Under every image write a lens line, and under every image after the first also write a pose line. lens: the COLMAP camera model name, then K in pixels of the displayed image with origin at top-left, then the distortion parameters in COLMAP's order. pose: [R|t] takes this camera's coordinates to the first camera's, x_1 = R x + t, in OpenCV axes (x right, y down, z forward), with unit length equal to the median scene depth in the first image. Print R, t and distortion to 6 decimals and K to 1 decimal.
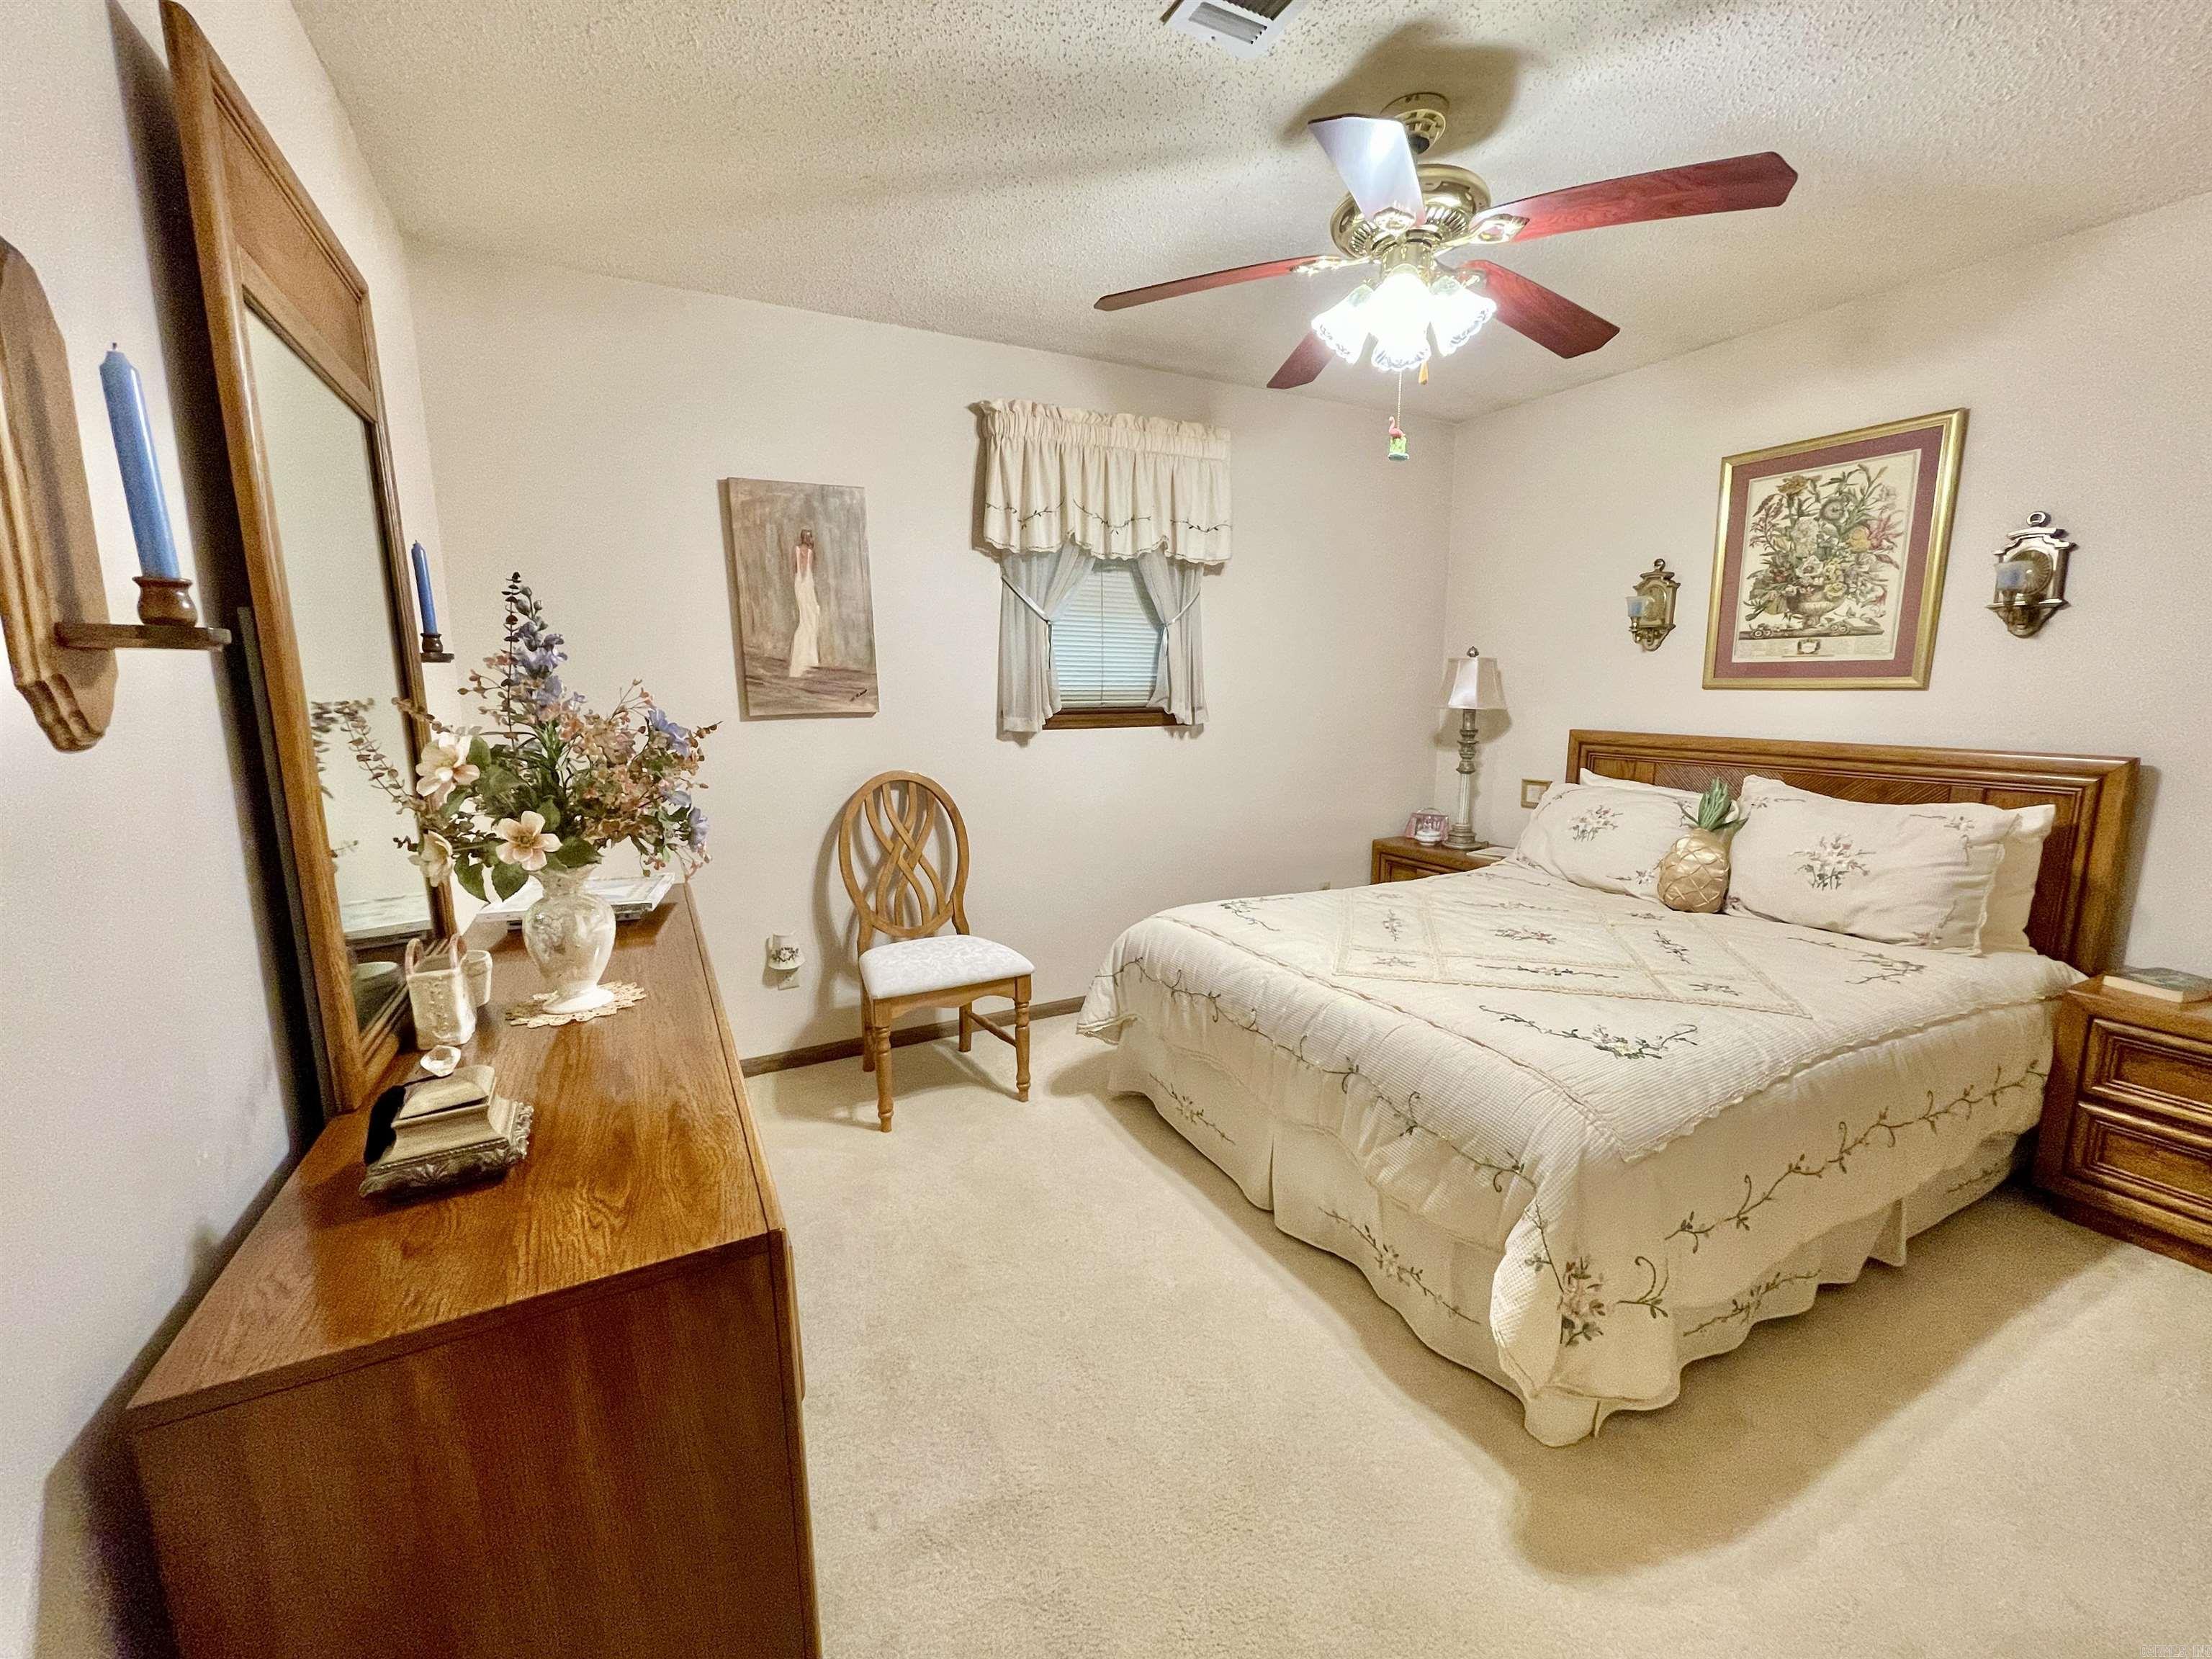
lens RADIAL K [[894.4, 0, 1095.8], [0, 894.4, 825.2], [0, 0, 1]] dist [-0.002869, 0.000385]
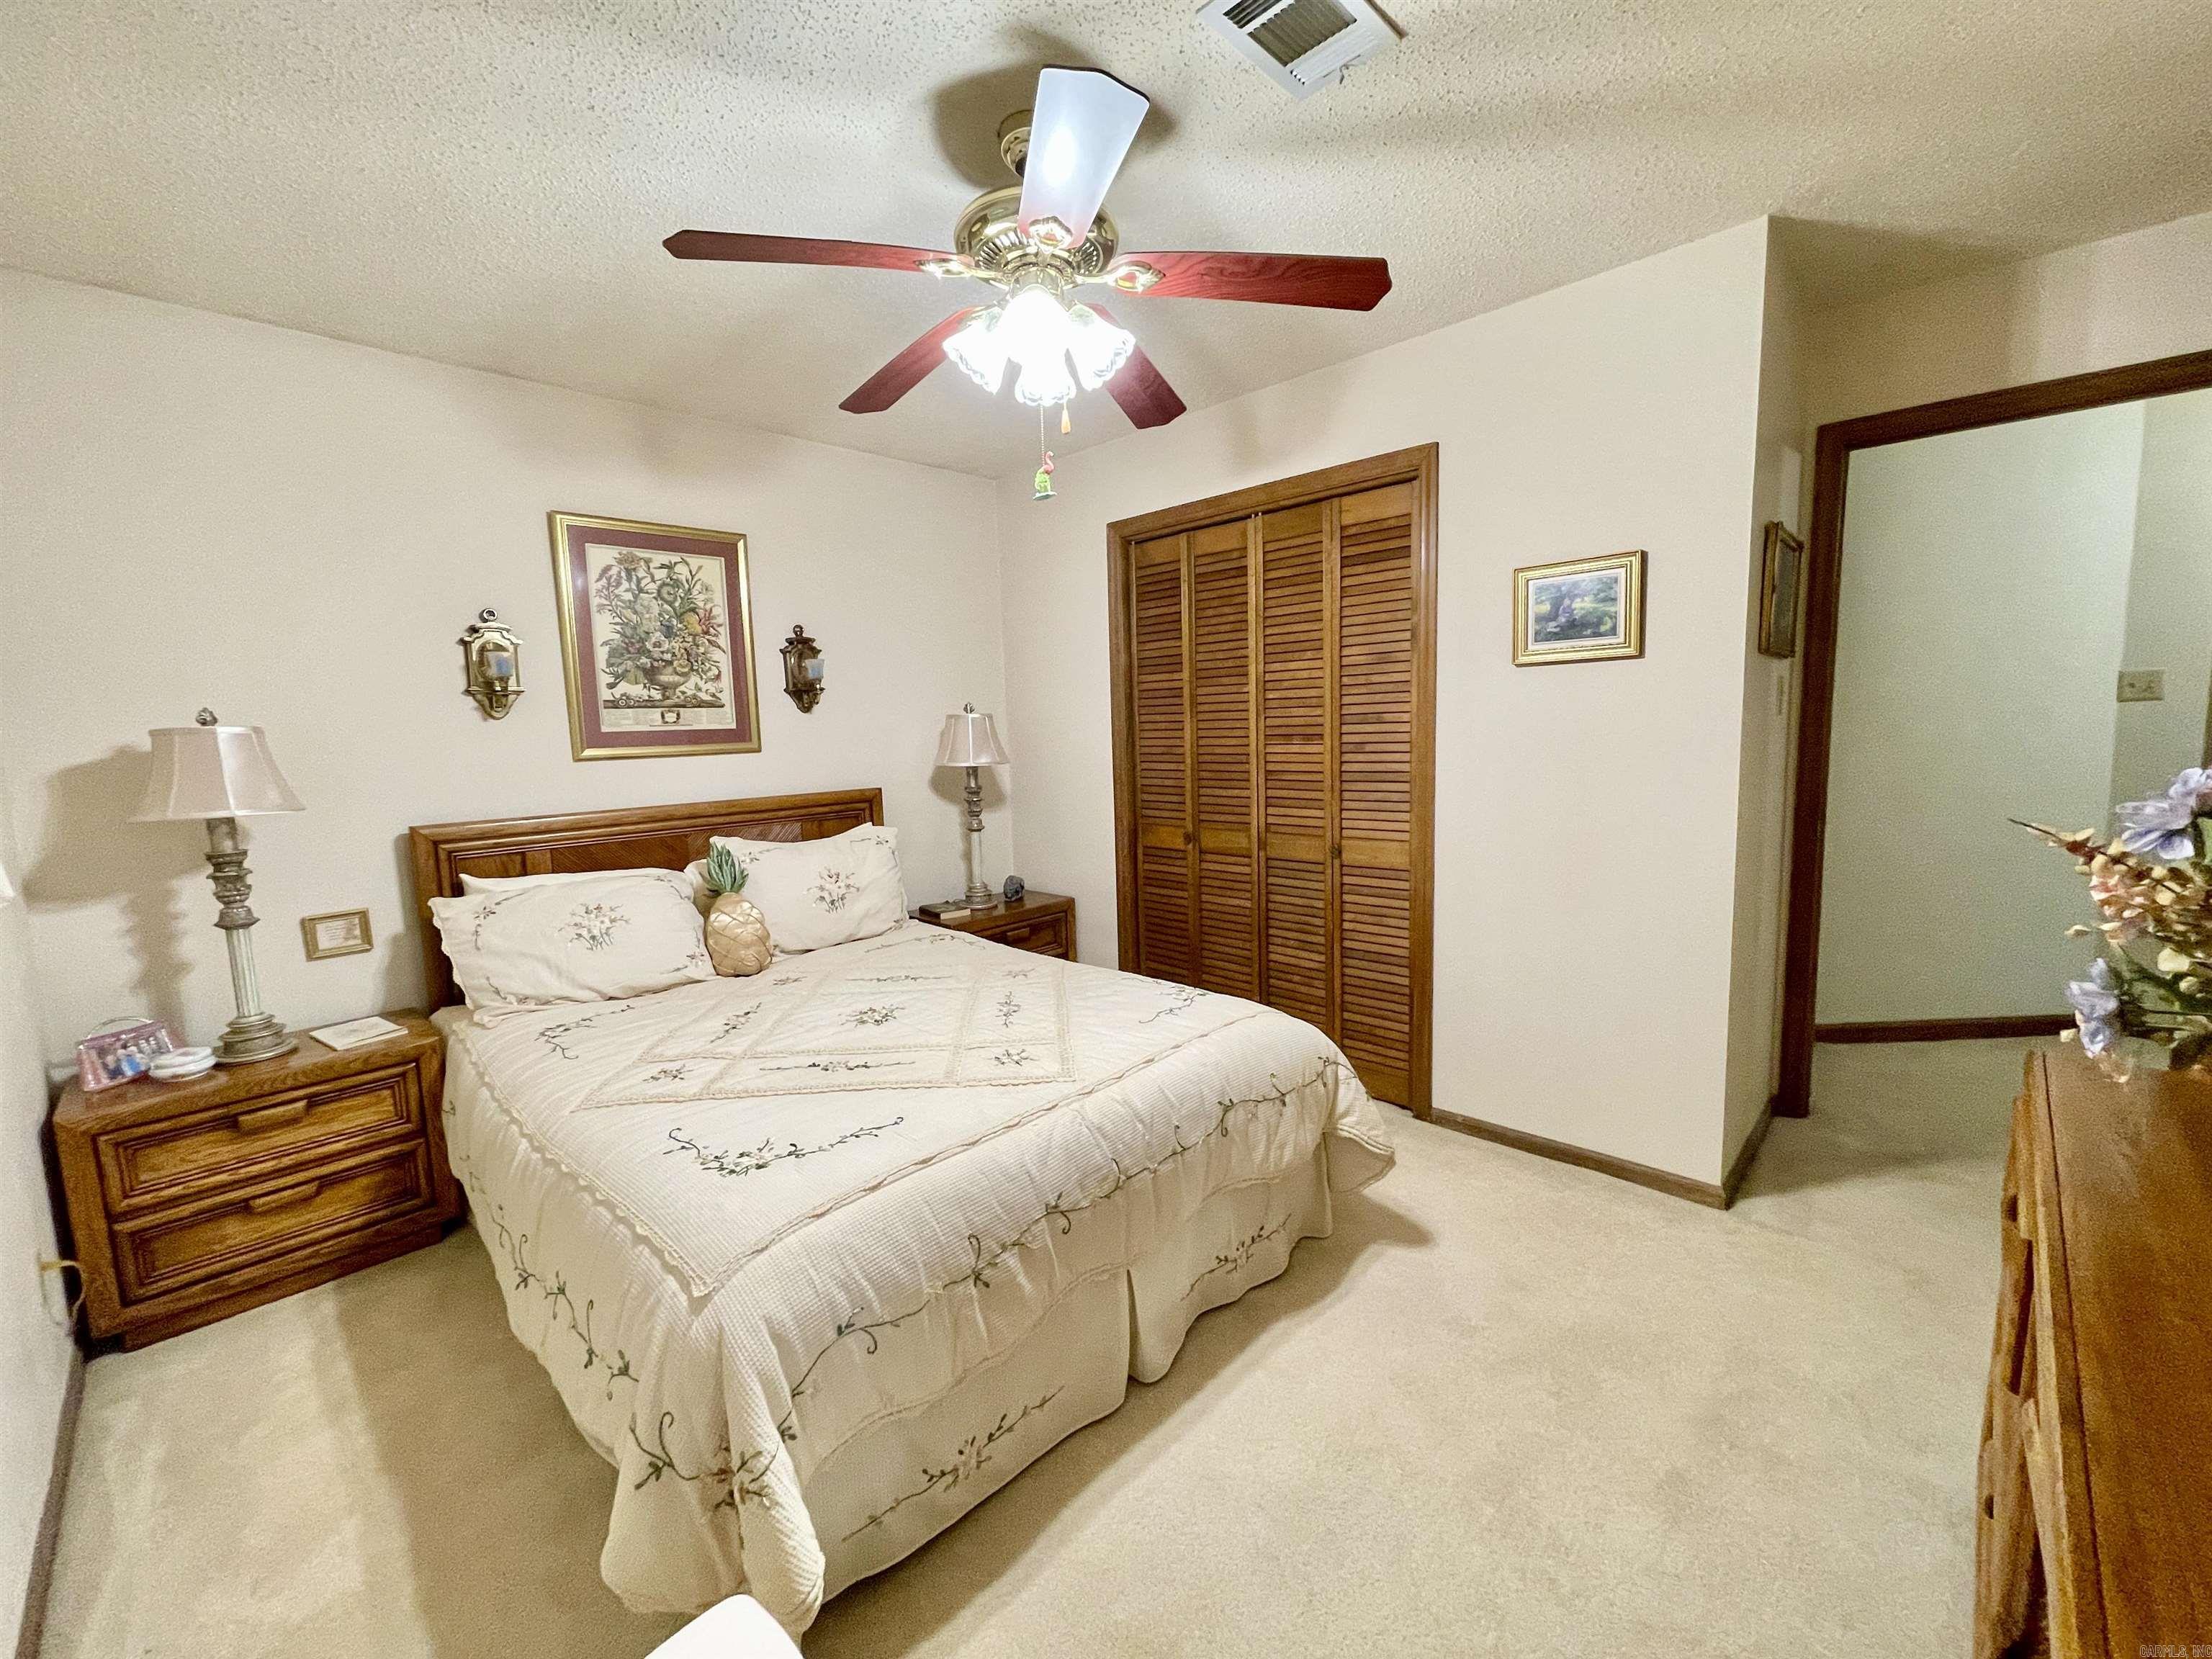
lens RADIAL K [[894.4, 0, 1095.8], [0, 894.4, 825.2], [0, 0, 1]] dist [-0.002869, 0.000385]
pose [[-0.310575, -0.092520, 0.946036, -0.393308], [0.186522, 0.969971, 0.156095, -0.149224], [-0.932069, 0.224936, -0.283991, 0.878687]]
